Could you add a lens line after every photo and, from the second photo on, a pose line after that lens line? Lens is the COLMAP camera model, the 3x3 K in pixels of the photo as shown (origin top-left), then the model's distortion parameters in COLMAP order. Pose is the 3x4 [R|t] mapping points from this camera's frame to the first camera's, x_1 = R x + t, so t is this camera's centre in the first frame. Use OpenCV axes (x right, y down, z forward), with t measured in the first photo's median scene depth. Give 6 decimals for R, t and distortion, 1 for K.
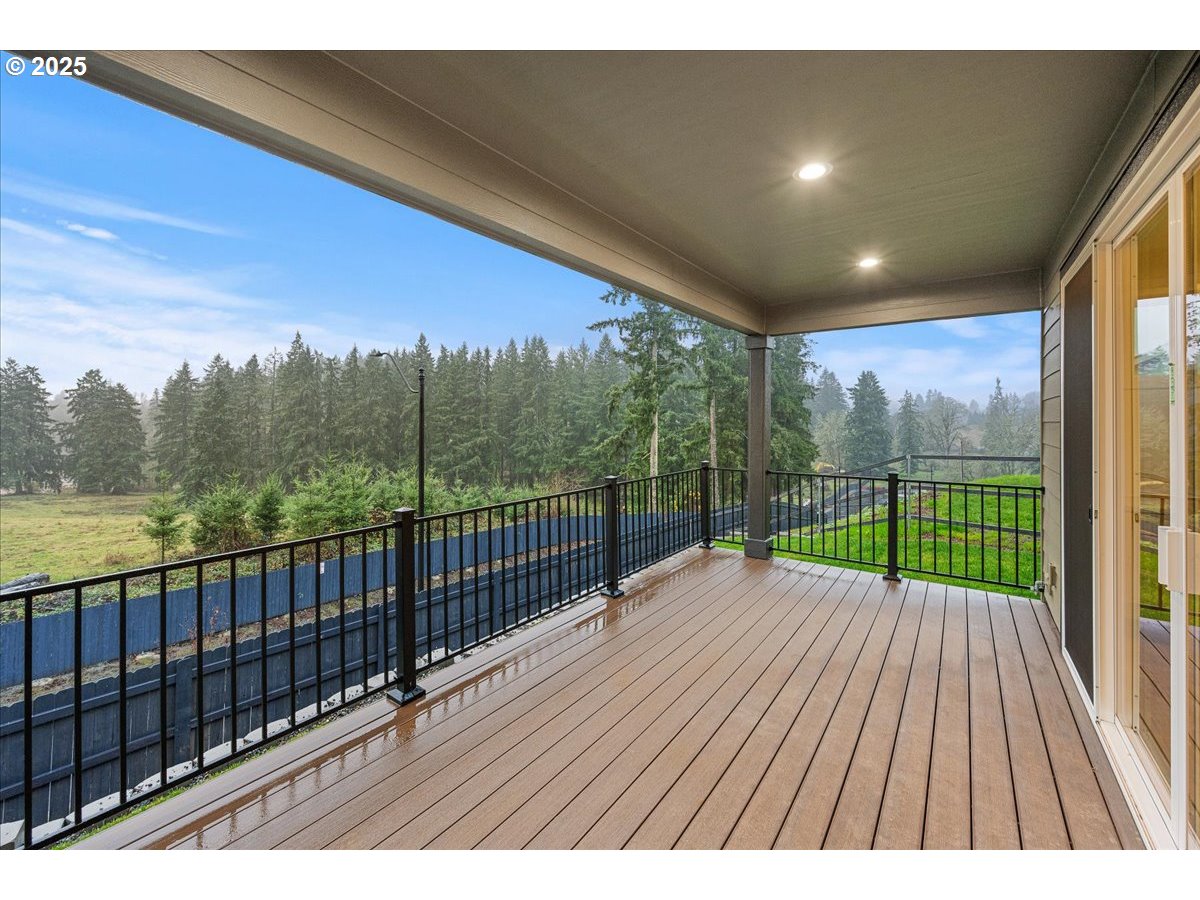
lens RADIAL K [[487.7, 0, 584.9], [0, 487.7, 415.7], [0, 0, 1]] dist [0.004577, -0.002046]
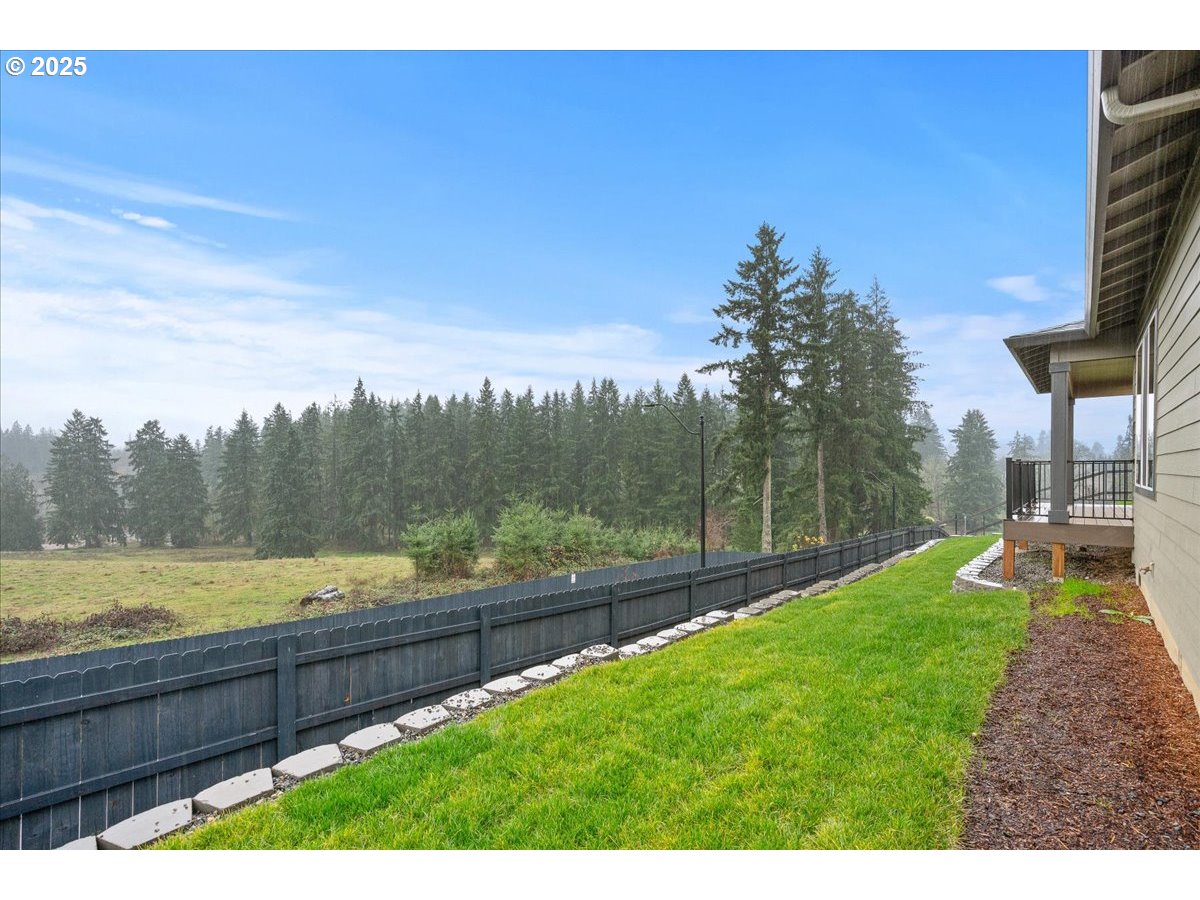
lens RADIAL K [[572.3, 0, 576.0], [0, 572.3, 477.1], [0, 0, 1]] dist [0.002662, -0.000230]
pose [[0.998084, -0.008153, -0.061330, -0.096001], [0.009205, 0.999815, 0.016883, 0.007016], [0.061181, -0.017415, 0.997975, -0.098420]]
